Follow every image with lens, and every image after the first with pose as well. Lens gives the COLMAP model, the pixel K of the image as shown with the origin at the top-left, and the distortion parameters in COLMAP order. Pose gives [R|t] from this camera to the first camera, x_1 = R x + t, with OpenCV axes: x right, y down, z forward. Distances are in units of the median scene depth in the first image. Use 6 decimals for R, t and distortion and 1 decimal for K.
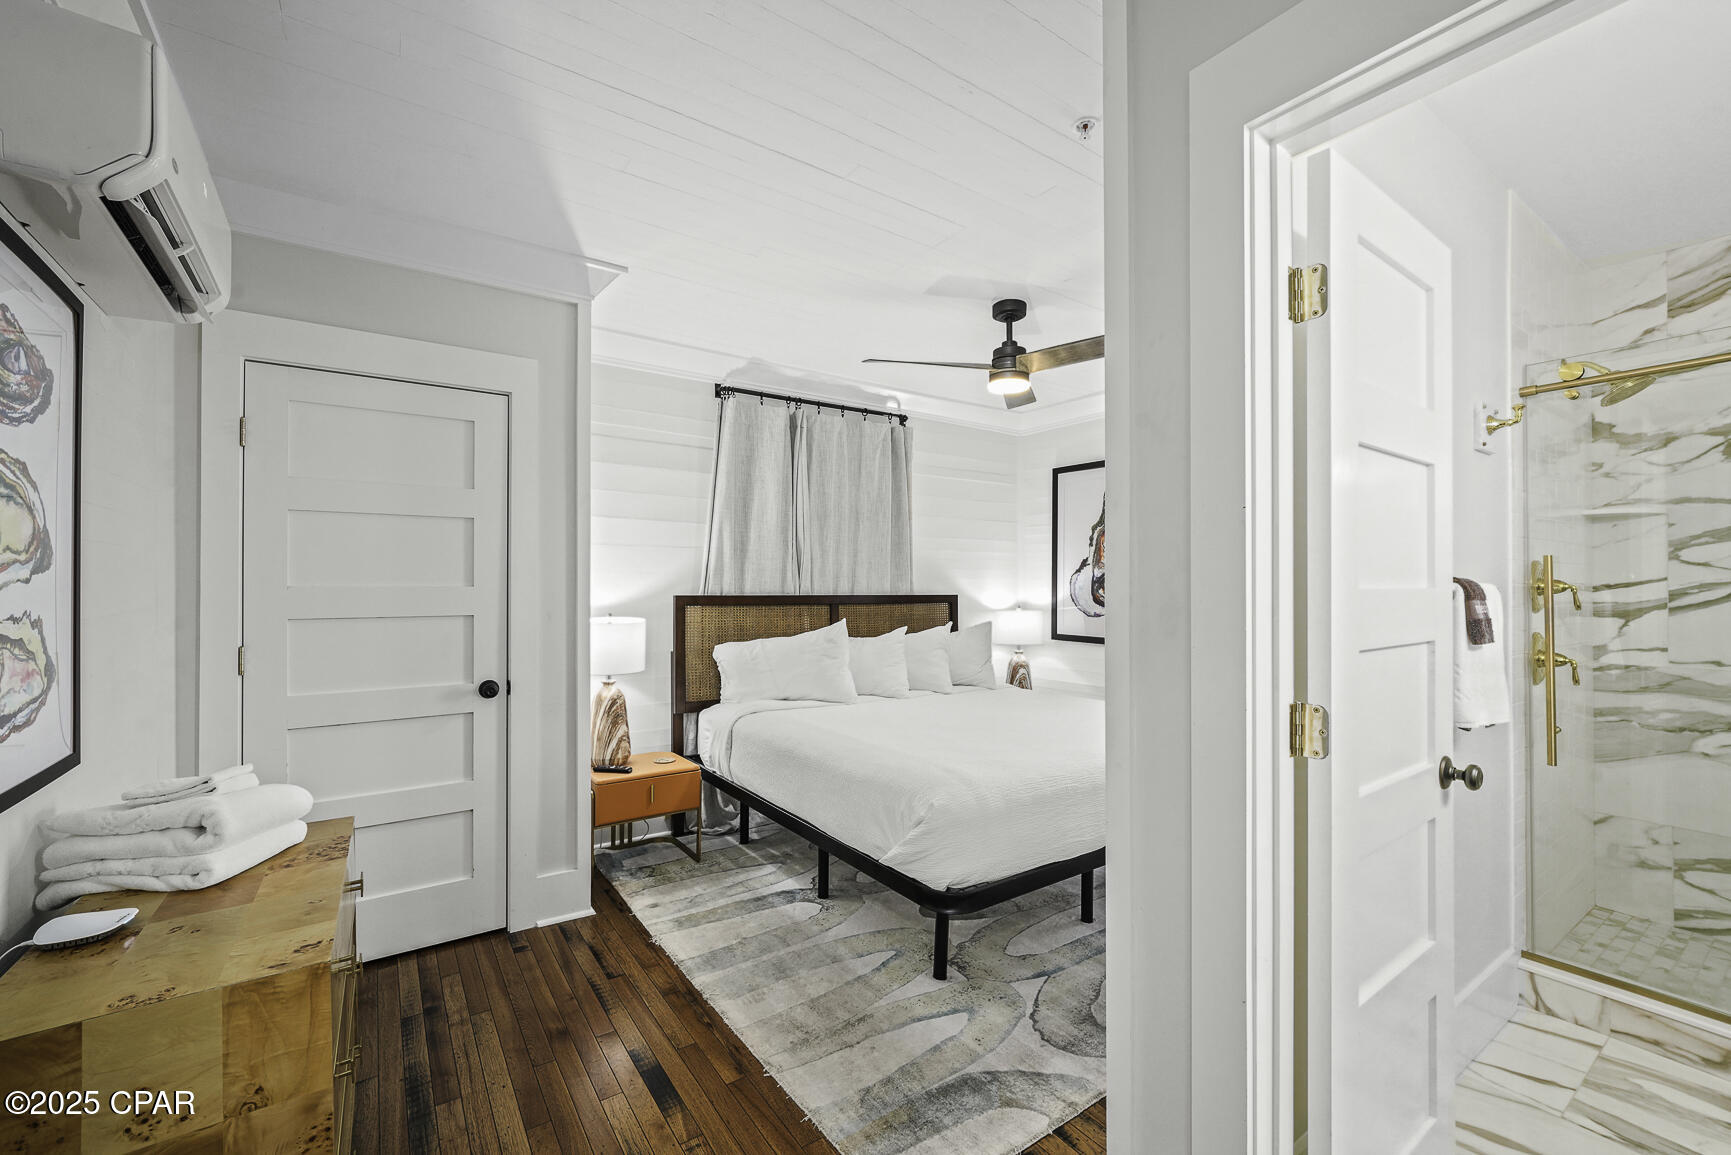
lens RADIAL K [[695.1, 0, 861.2], [0, 695.1, 582.9], [0, 0, 1]] dist [-0.000102, 0.000537]
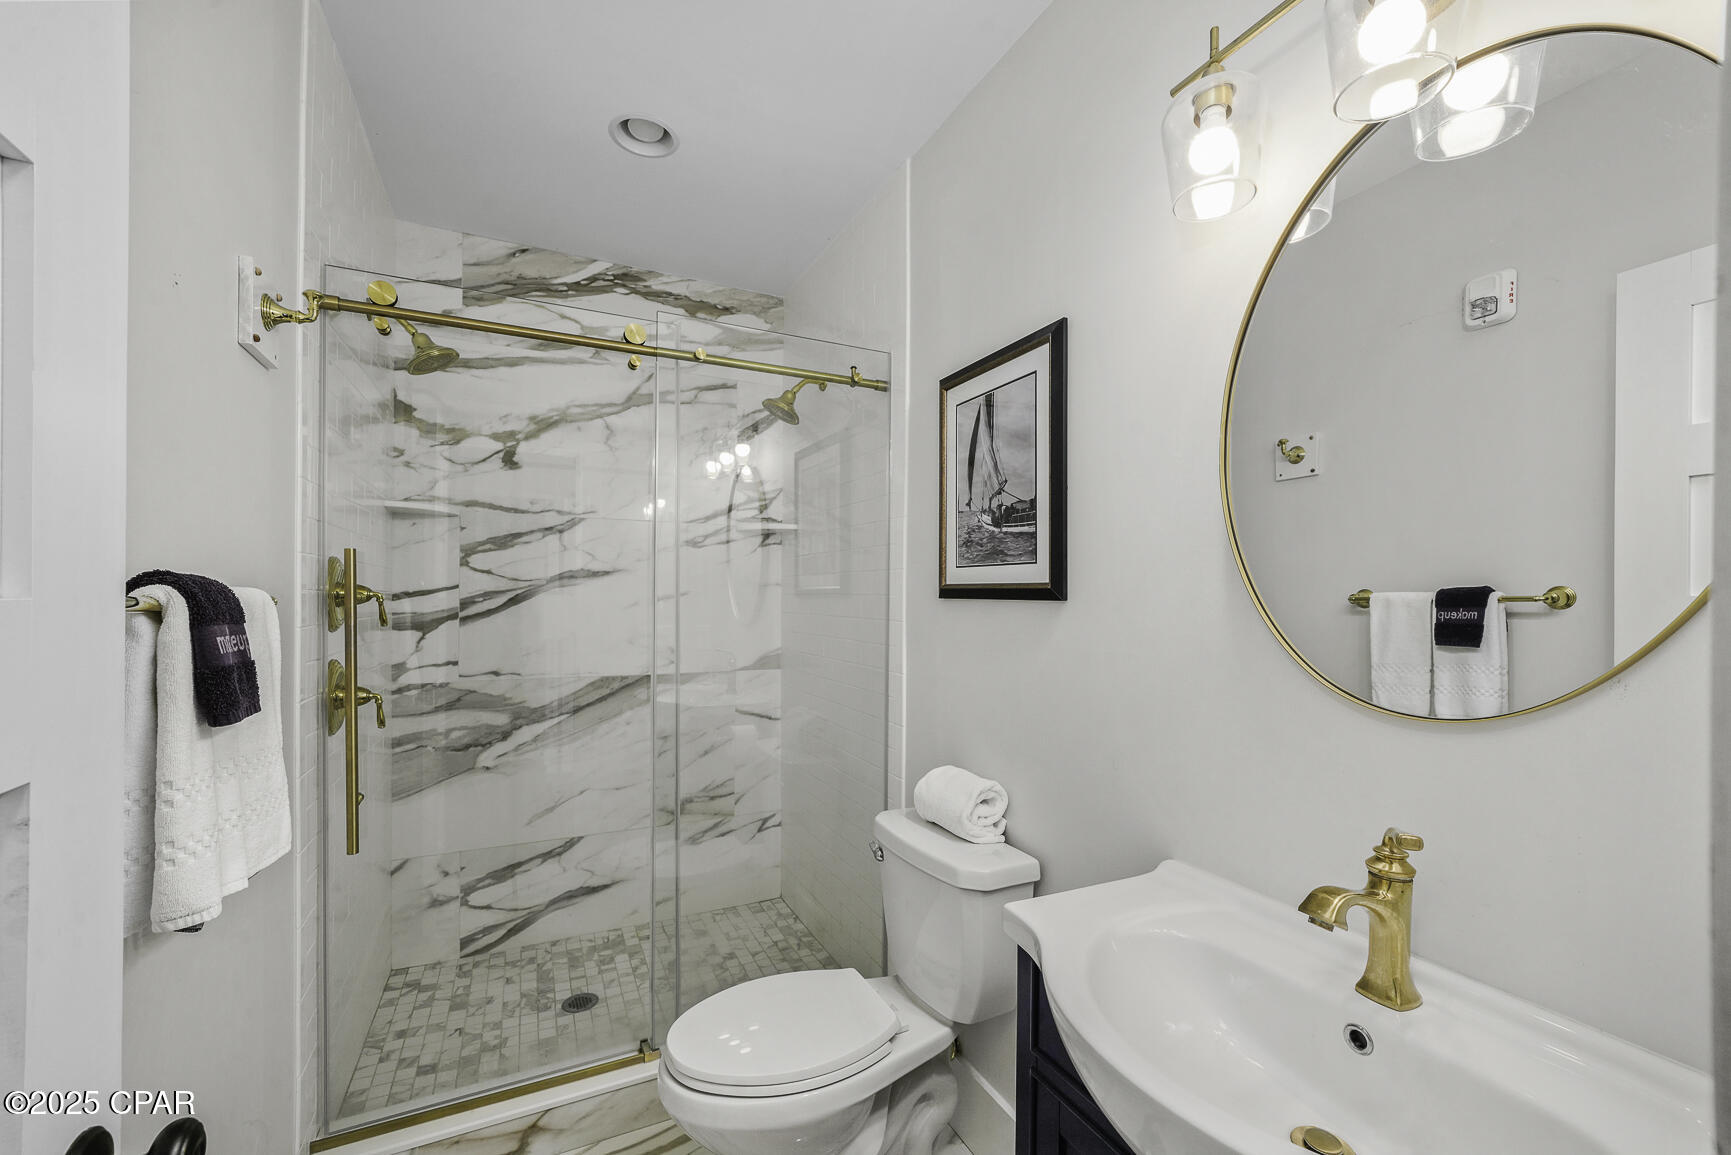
lens RADIAL K [[716.2, 0, 862.3], [0, 716.2, 597.9], [0, 0, 1]] dist [-0.003216, -0.000078]
pose [[0.158764, 0.000043, 0.987317, 0.310848], [-0.011870, 0.999928, 0.001865, 0.001466], [-0.987245, -0.012016, 0.158753, 0.325670]]
